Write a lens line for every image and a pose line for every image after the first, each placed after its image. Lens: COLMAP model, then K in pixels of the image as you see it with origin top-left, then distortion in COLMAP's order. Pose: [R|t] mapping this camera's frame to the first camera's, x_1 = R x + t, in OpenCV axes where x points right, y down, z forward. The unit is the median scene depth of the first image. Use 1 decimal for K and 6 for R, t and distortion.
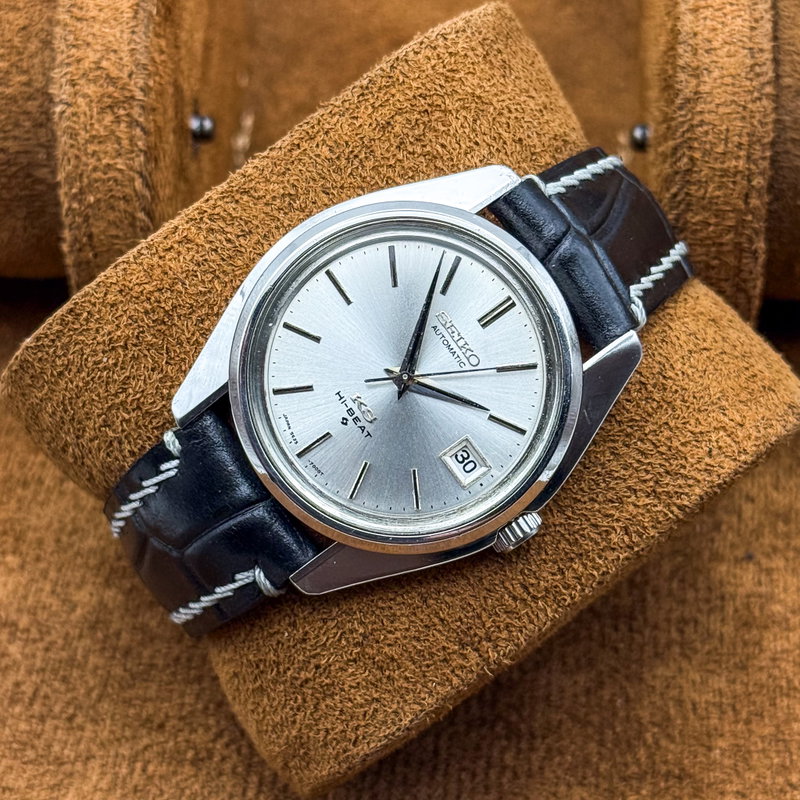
lens RADIAL K [[2149.2, 0, 400.0], [0, 2149.2, 400.0], [0, 0, 1]] dist [-0.023753, 0.609123]
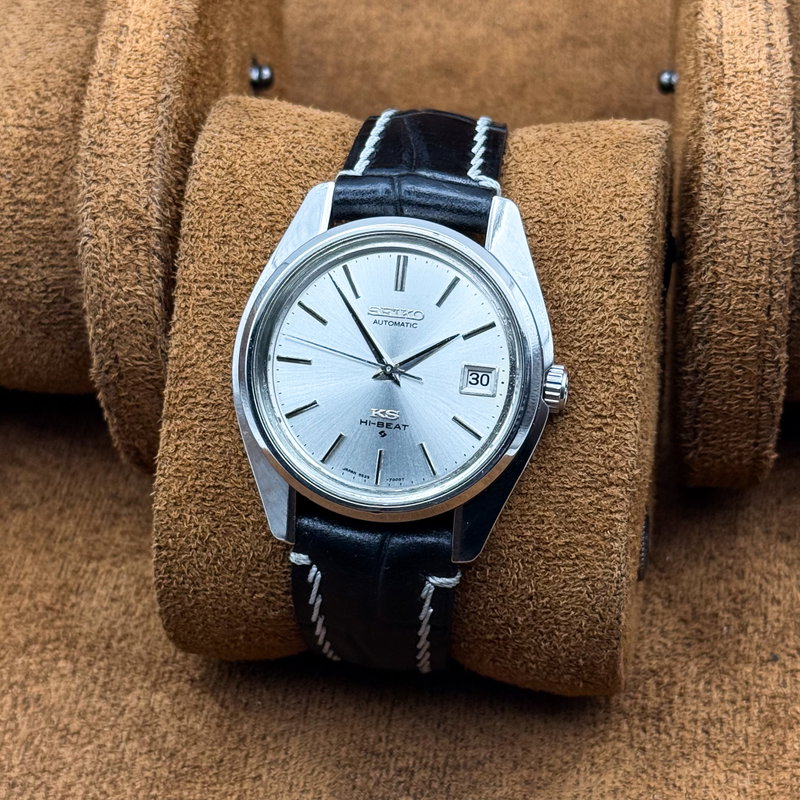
lens RADIAL K [[2149.2, 0, 400.0], [0, 2149.2, 400.0], [0, 0, 1]] dist [-0.023753, 0.609123]
pose [[0.670323, -0.741357, -0.032501, 0.030493], [0.737460, 0.670395, -0.082000, 0.096214], [0.082580, 0.030999, 0.996102, -0.145840]]
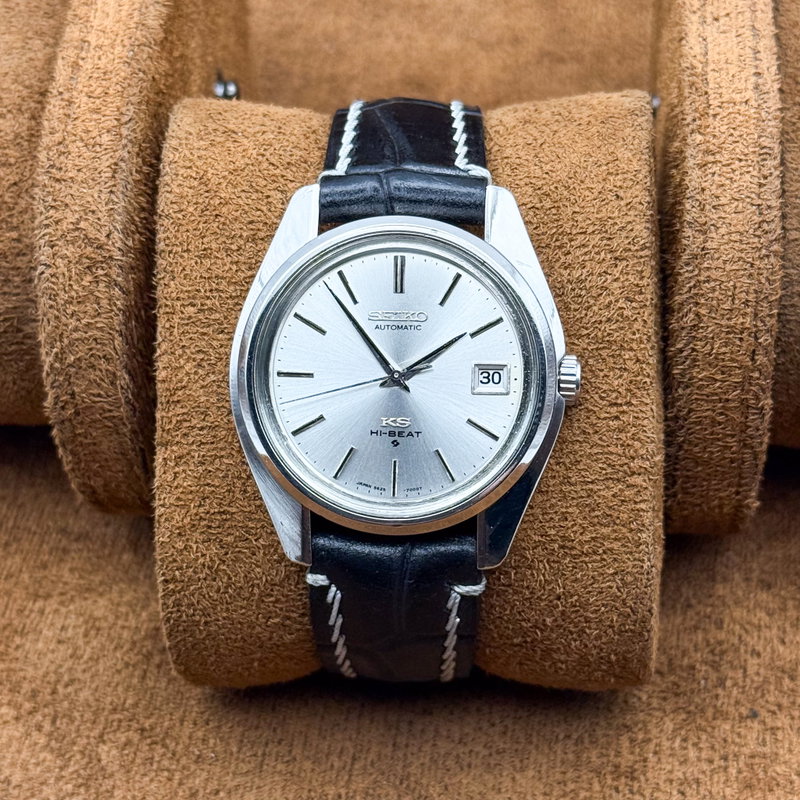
lens RADIAL K [[2149.2, 0, 400.0], [0, 2149.2, 400.0], [0, 0, 1]] dist [-0.023753, 0.609123]
pose [[0.604378, -0.796689, -0.003735, -0.002356], [0.796553, 0.604352, -0.016189, 0.015886], [0.015155, 0.006808, 0.999862, -0.103252]]
